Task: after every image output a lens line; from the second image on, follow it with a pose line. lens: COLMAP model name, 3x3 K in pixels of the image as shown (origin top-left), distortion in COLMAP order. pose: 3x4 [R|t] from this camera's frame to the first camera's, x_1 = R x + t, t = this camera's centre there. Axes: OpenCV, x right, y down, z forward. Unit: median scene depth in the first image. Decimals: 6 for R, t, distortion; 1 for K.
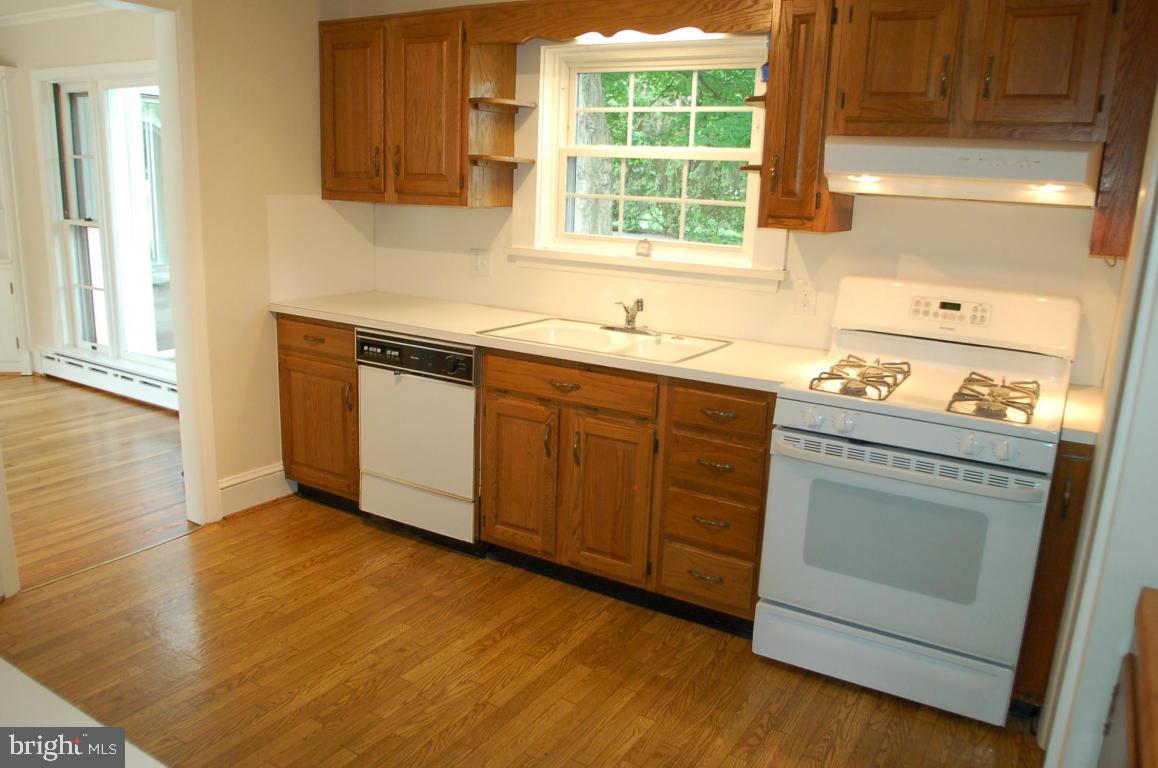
lens RADIAL K [[863.9, 0, 578.2], [0, 863.9, 384.9], [0, 0, 1]] dist [-0.068086, 0.017117]
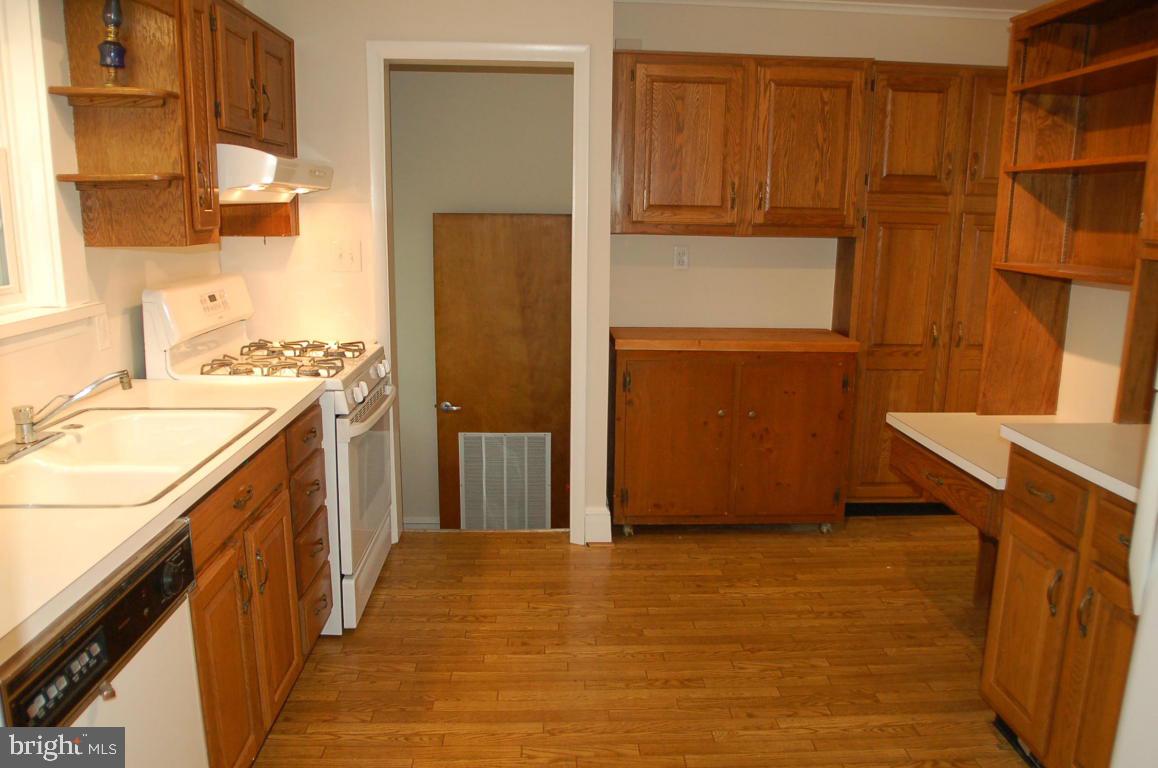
lens RADIAL K [[863.9, 0, 579.8], [0, 863.9, 385.7], [0, 0, 1]] dist [-0.068086, 0.017117]
pose [[-0.552877, -0.208778, 0.806684, -0.737643], [0.158242, 0.924178, 0.347641, -0.293454], [-0.818100, 0.319854, -0.477919, 1.145687]]
